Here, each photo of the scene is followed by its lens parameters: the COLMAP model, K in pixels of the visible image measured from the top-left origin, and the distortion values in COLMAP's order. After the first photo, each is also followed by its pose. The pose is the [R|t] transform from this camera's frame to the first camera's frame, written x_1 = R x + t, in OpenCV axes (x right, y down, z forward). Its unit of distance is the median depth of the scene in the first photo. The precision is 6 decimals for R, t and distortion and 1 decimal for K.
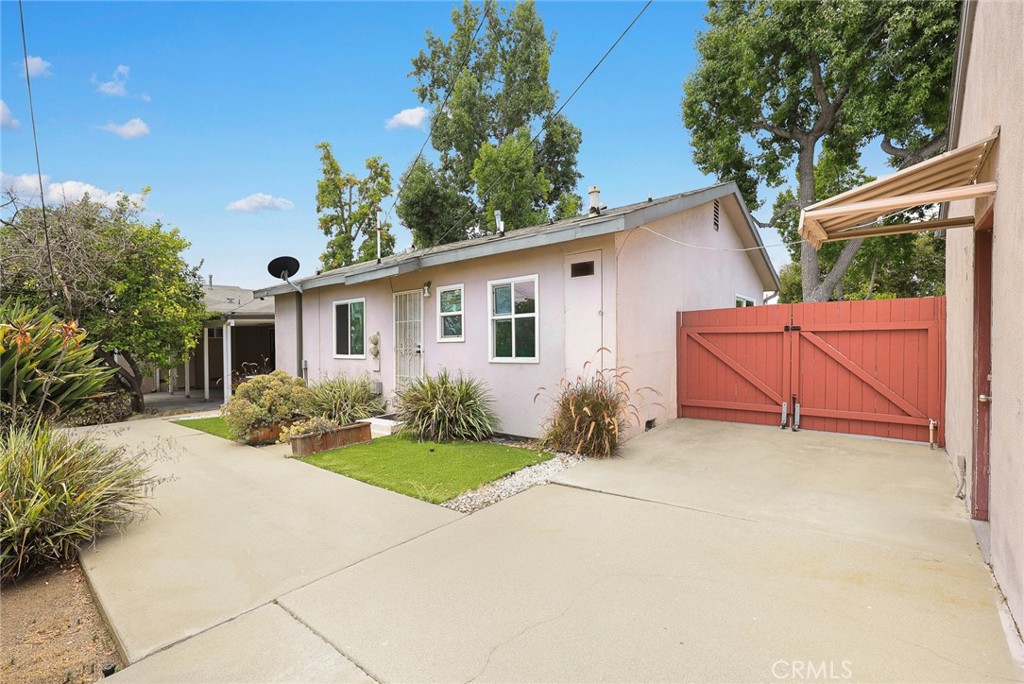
lens RADIAL K [[453.9, 0, 512.0], [0, 453.9, 342.0], [0, 0, 1]] dist [0.010278, -0.000176]
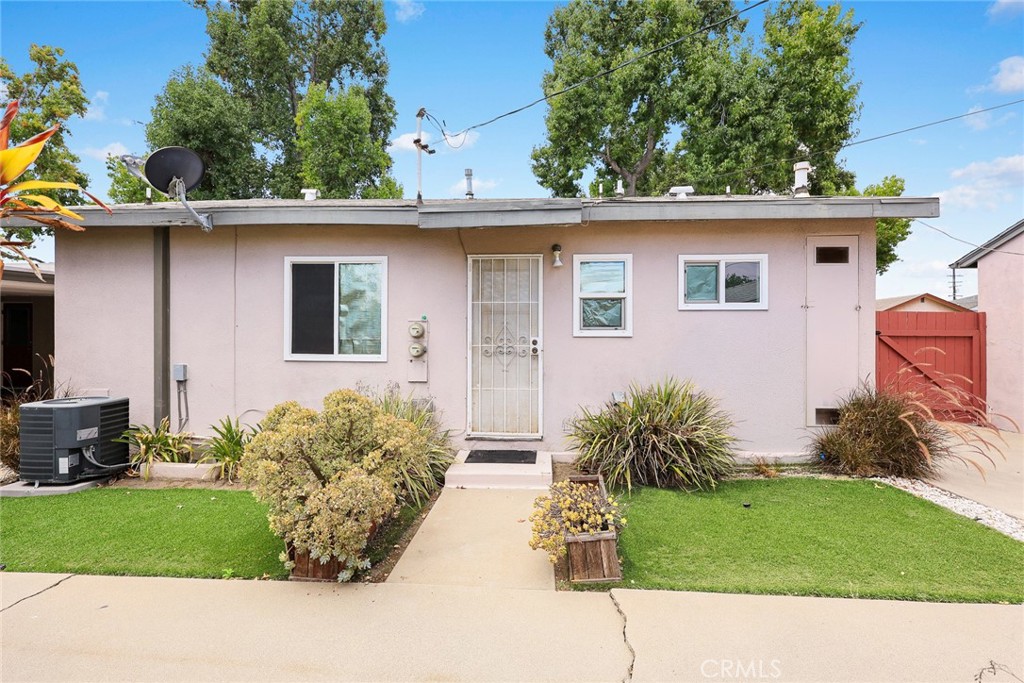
lens RADIAL K [[422.3, 0, 513.9], [0, 422.3, 351.2], [0, 0, 1]] dist [-0.002094, -0.000443]
pose [[0.804883, 0.003480, 0.593424, -0.530774], [-0.020082, 0.999570, 0.021376, 0.009233], [-0.593094, -0.029122, 0.804606, 0.482644]]
